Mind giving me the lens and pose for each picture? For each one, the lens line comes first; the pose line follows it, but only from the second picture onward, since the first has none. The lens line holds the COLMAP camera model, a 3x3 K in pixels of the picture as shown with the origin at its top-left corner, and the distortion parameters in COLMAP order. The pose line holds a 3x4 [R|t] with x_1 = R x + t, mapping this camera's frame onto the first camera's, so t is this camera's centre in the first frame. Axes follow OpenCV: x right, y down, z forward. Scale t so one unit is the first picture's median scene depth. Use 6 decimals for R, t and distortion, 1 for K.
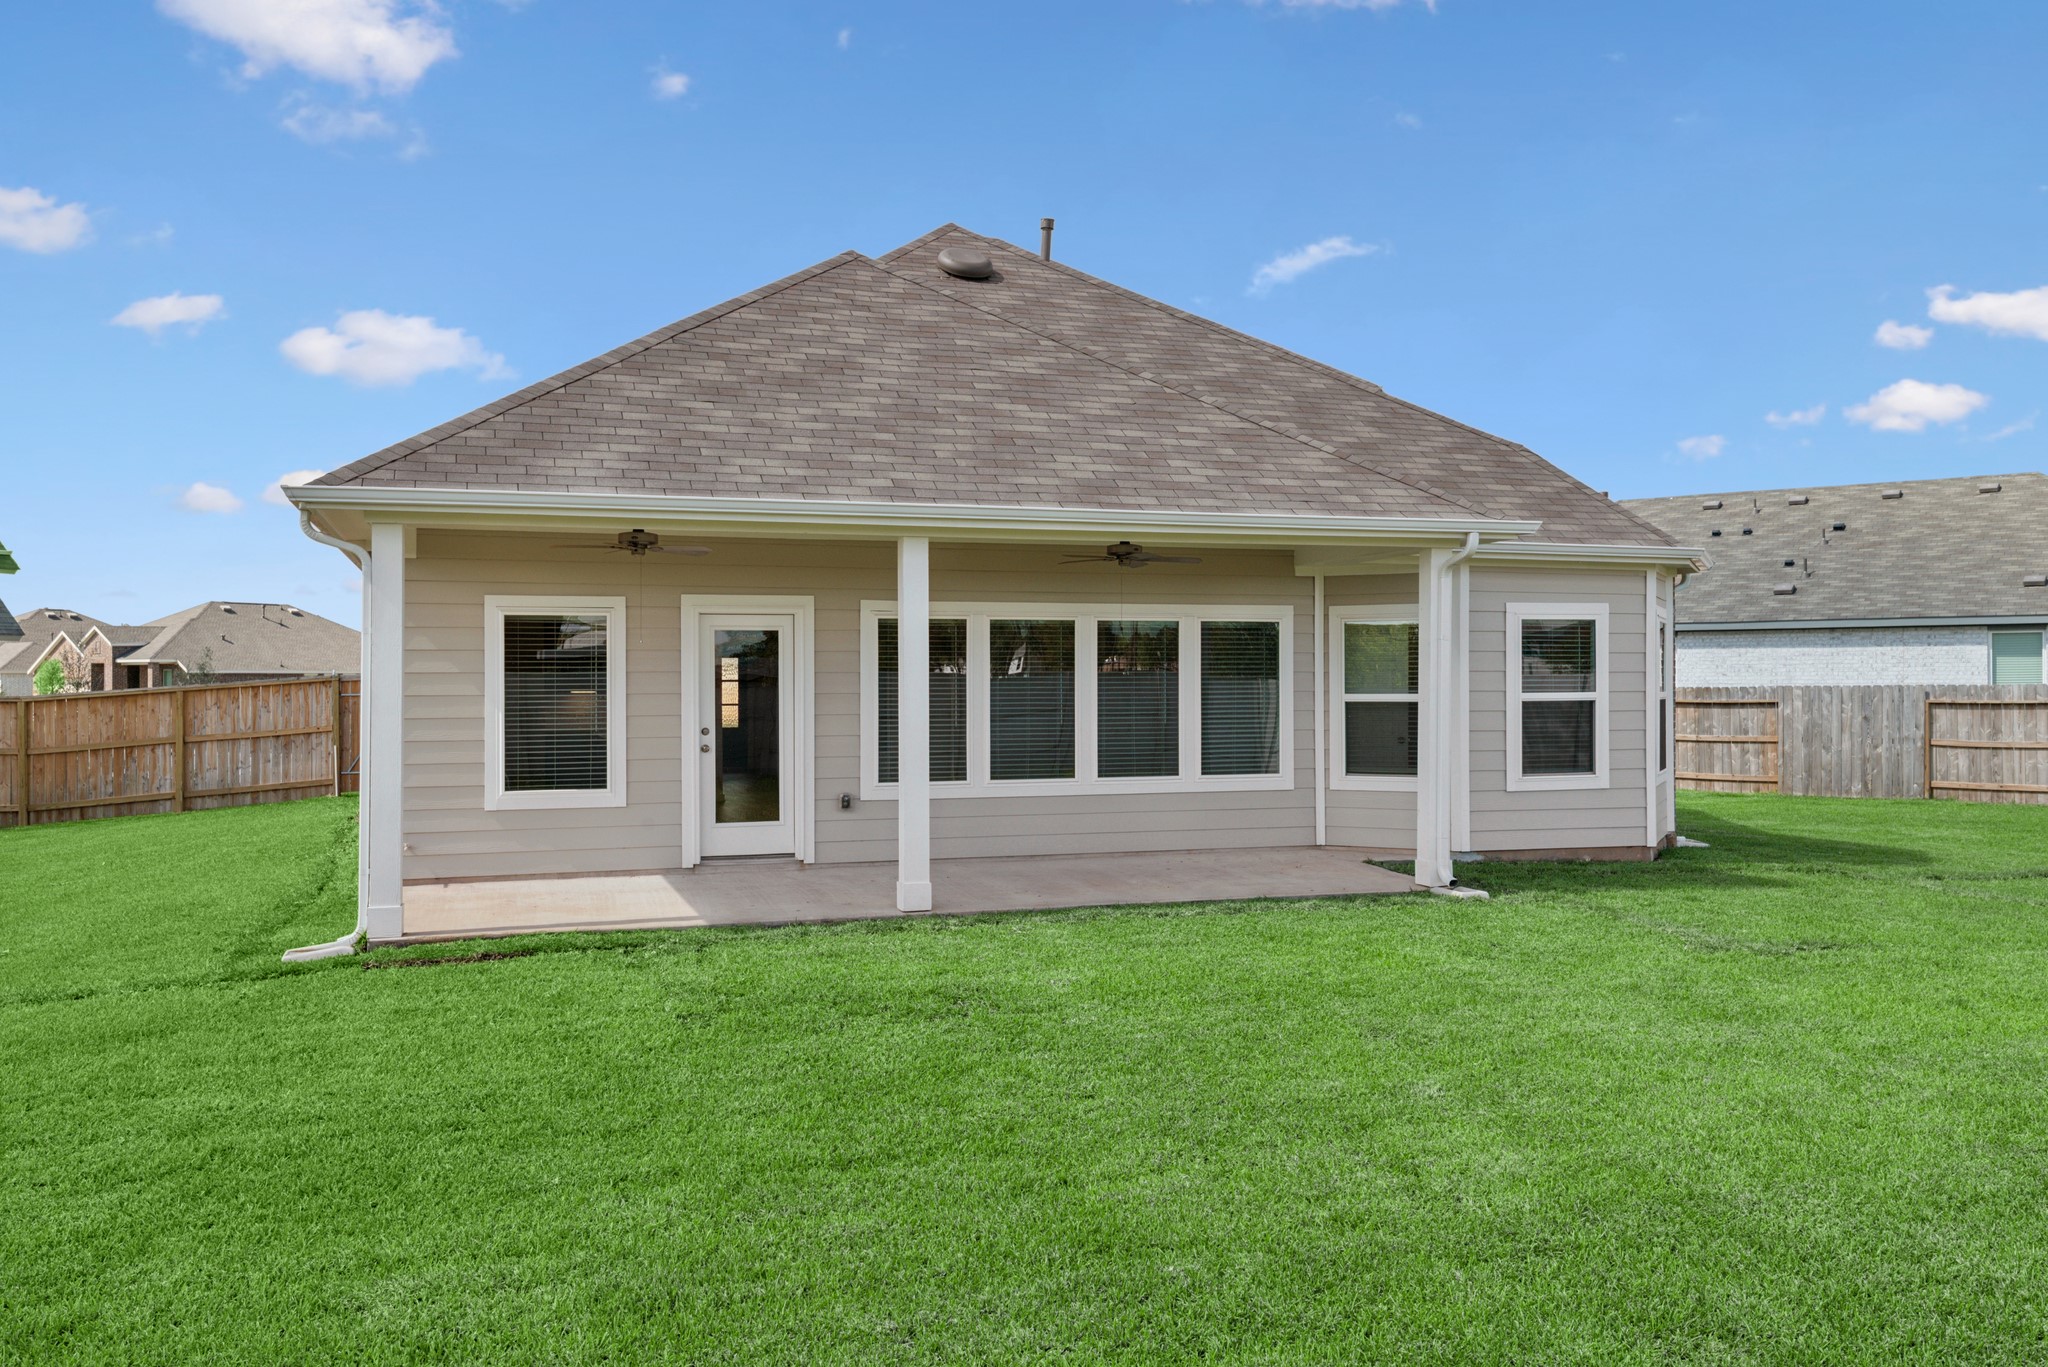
lens RADIAL K [[1729.7, 0, 1014.1], [0, 1729.7, 685.3], [0, 0, 1]] dist [0.054861, 0.024370]
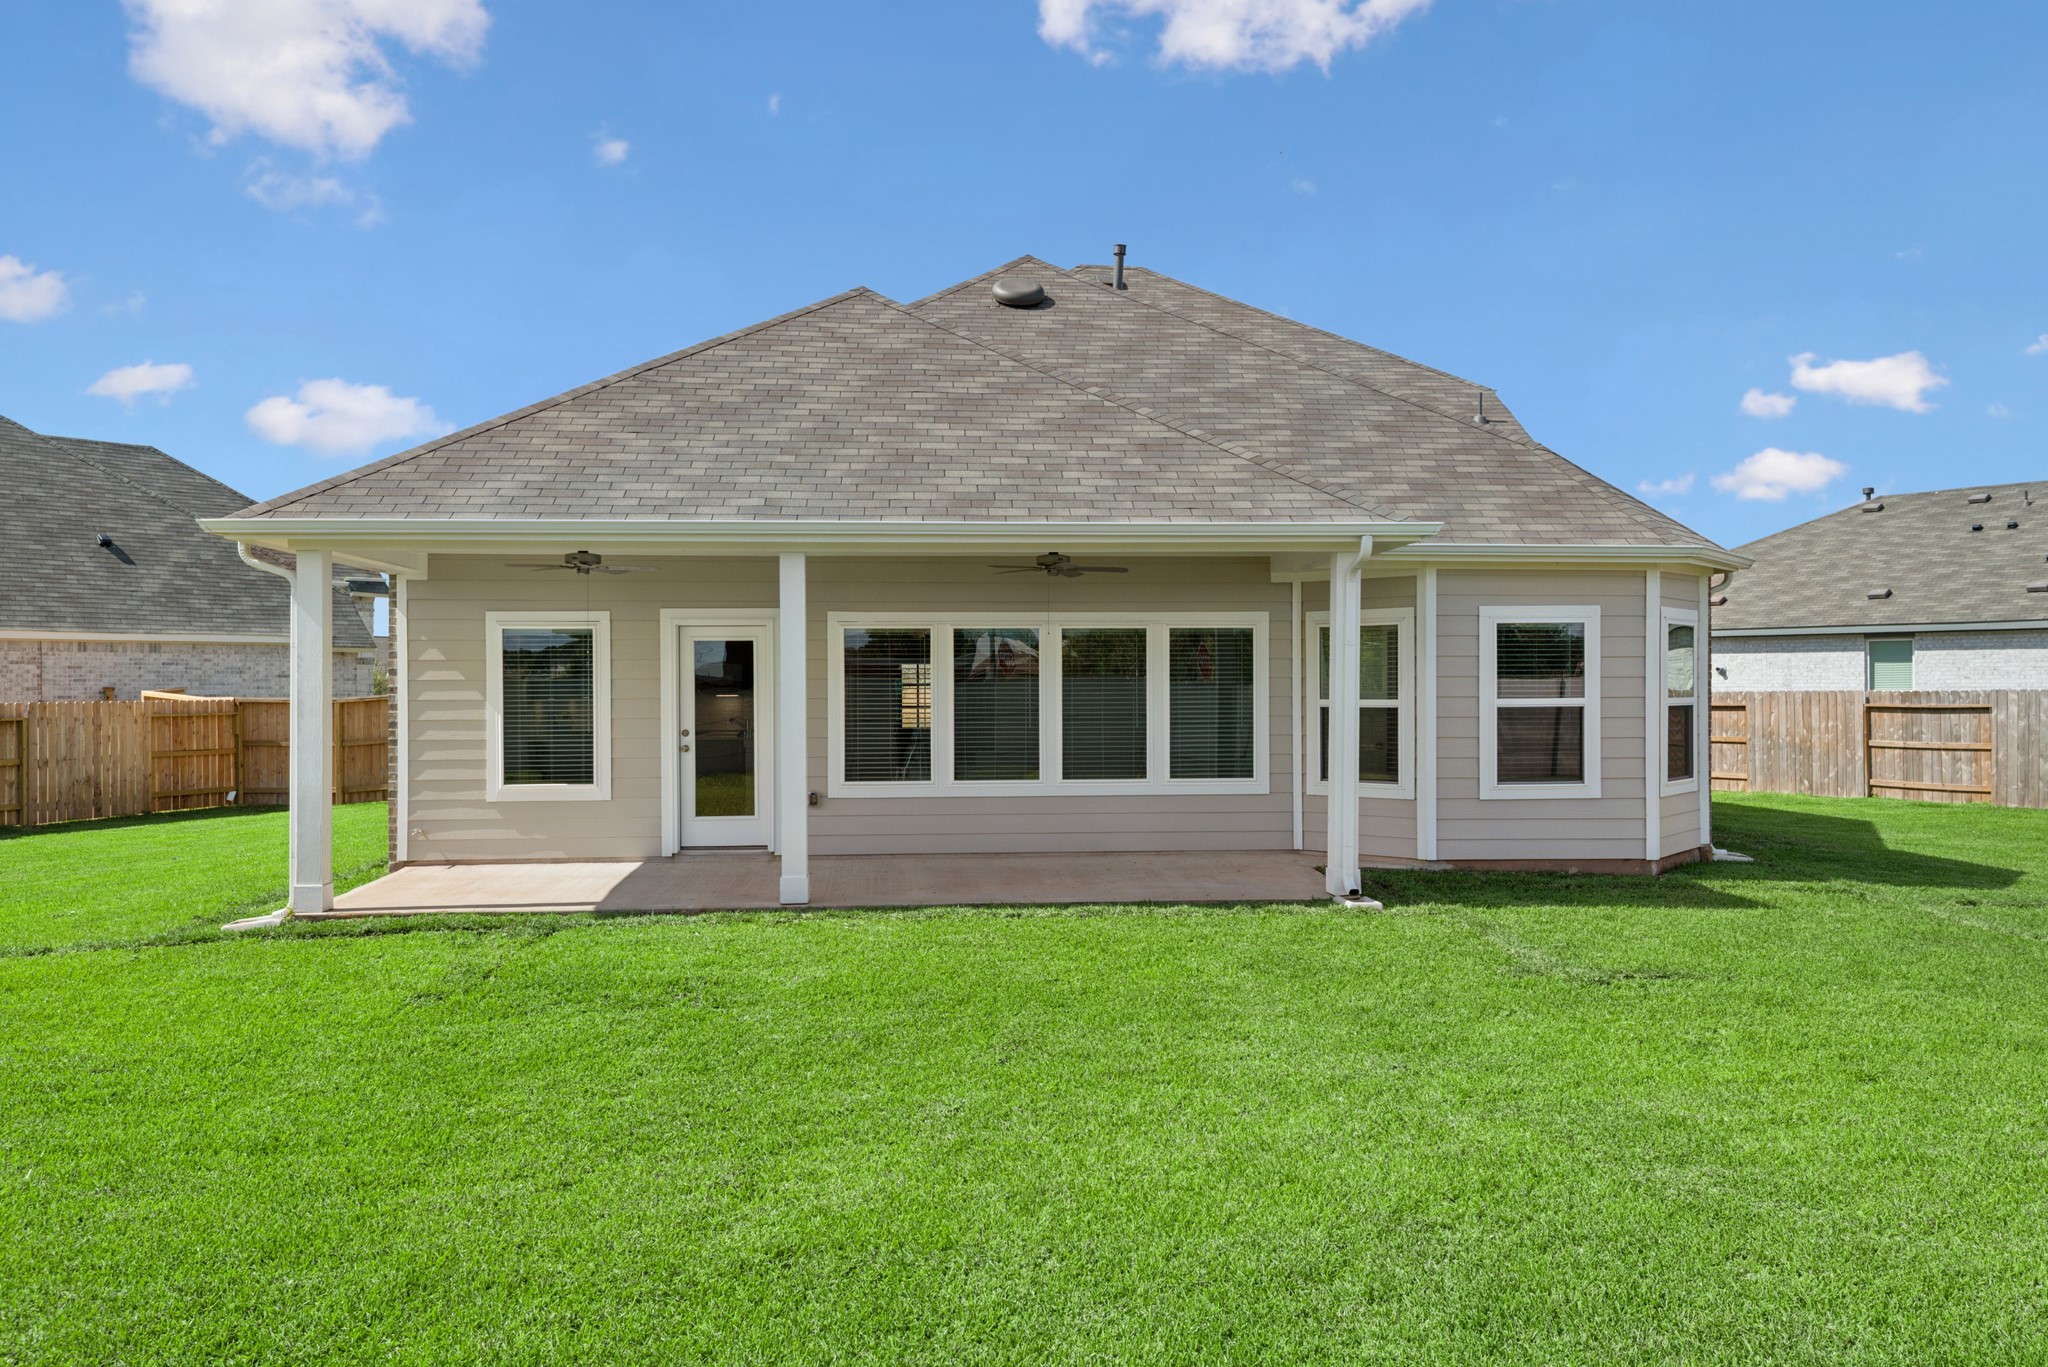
lens RADIAL K [[1577.2, 0, 1013.0], [0, 1577.2, 688.5], [0, 0, 1]] dist [0.039571, -0.025706]
pose [[0.968814, 0.000191, -0.247787, 0.256885], [0.000129, 0.999999, 0.001275, -0.002667], [0.247787, -0.001267, 0.968814, 0.077080]]
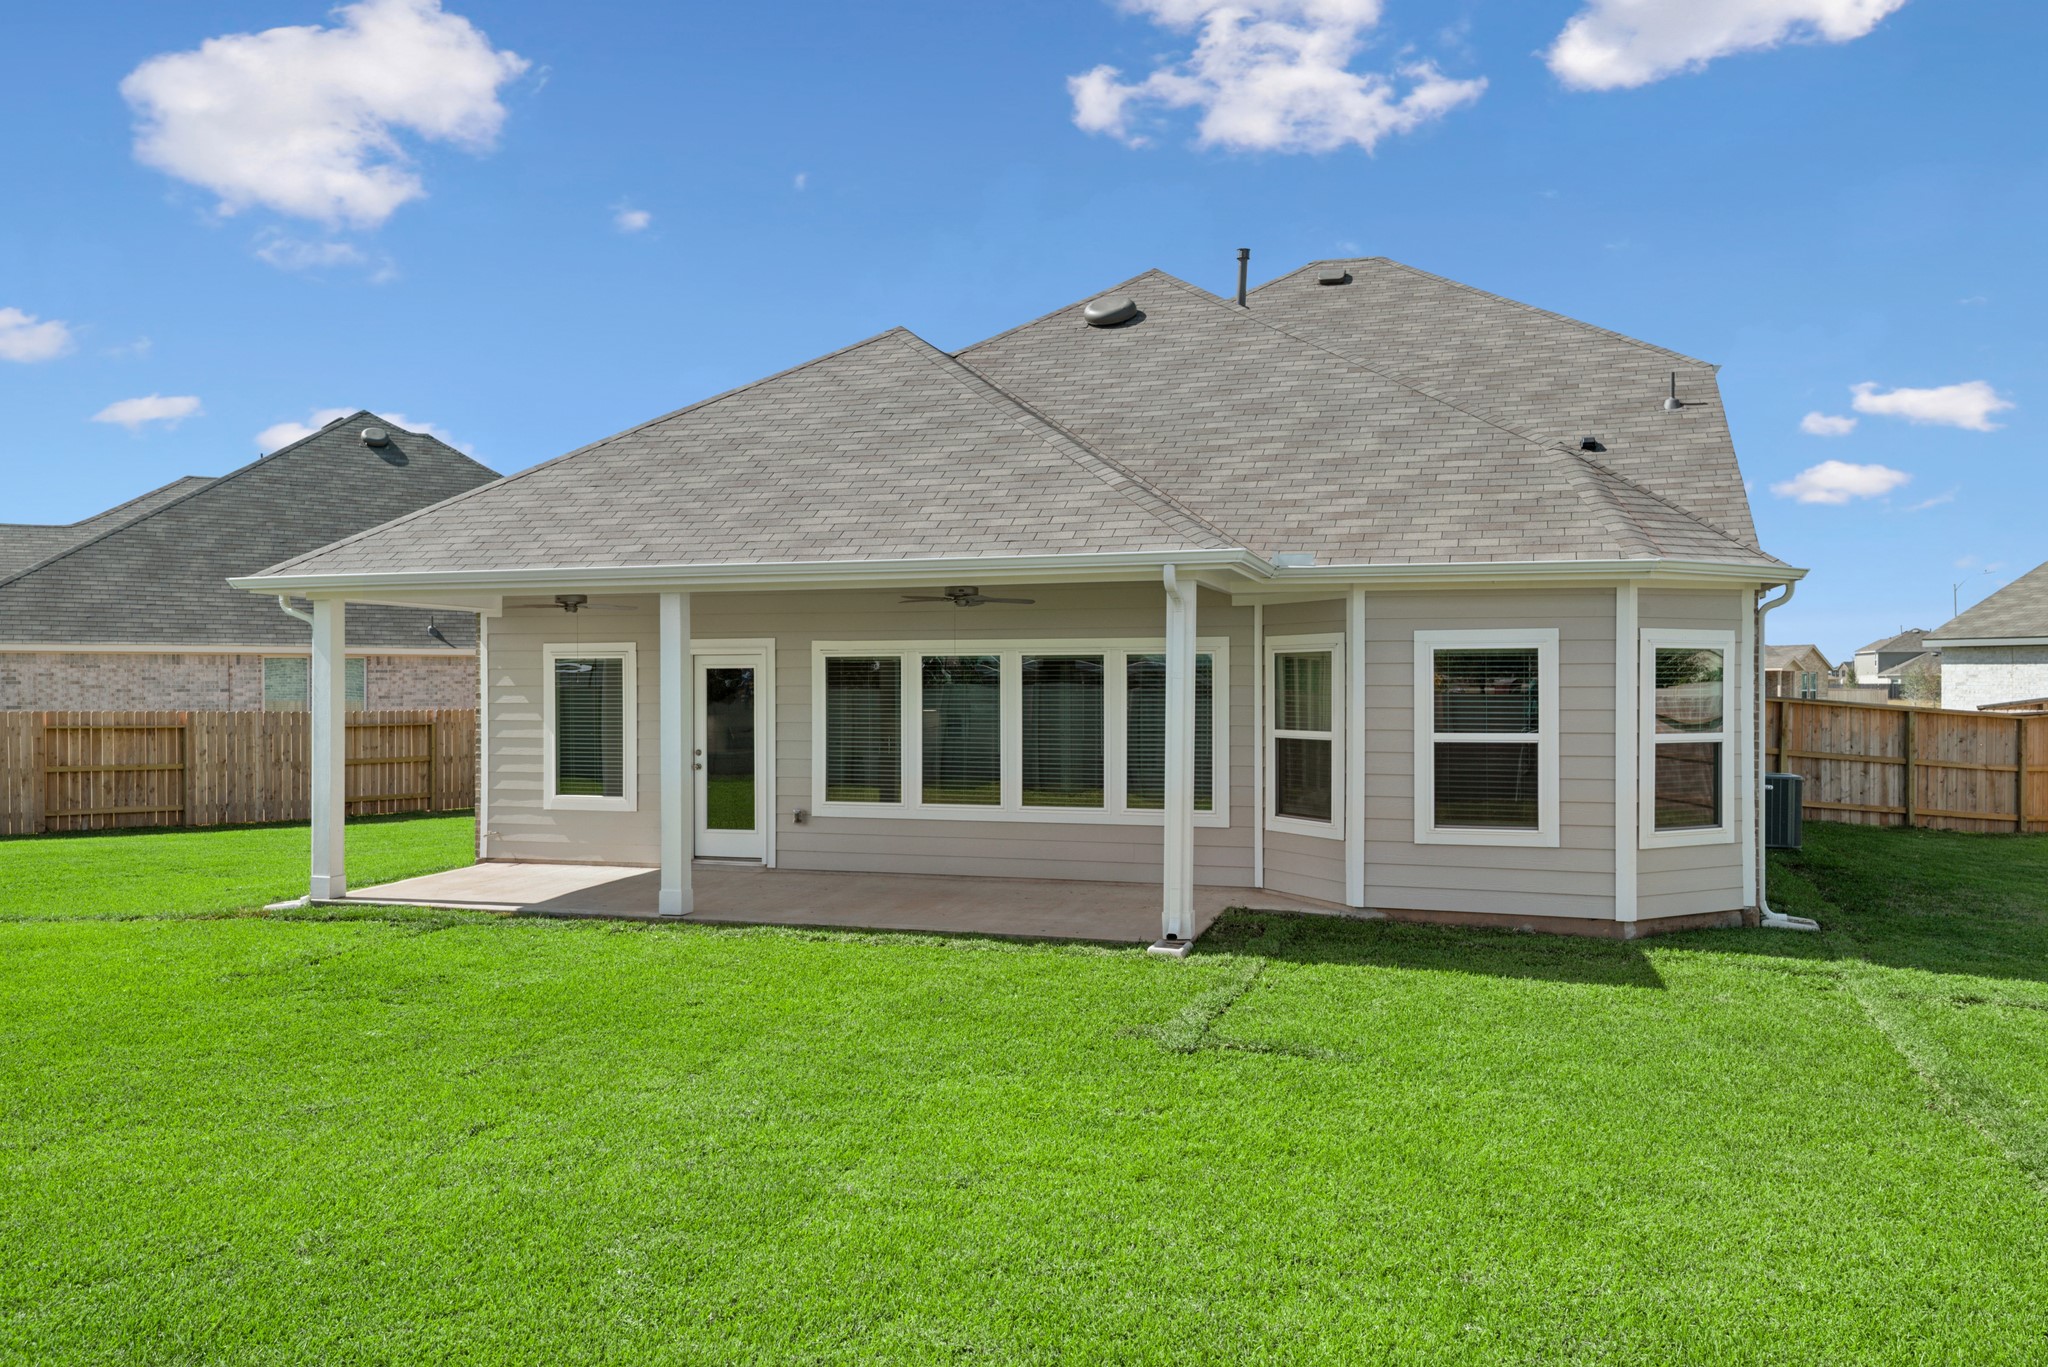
lens RADIAL K [[1577.2, 0, 1006.6], [0, 1577.2, 699.9], [0, 0, 1]] dist [0.039571, -0.025706]
pose [[0.798377, 0.008268, -0.602101, 0.619599], [-0.002162, 0.999939, 0.010864, -0.021145], [0.602154, -0.007372, 0.798346, 0.238505]]
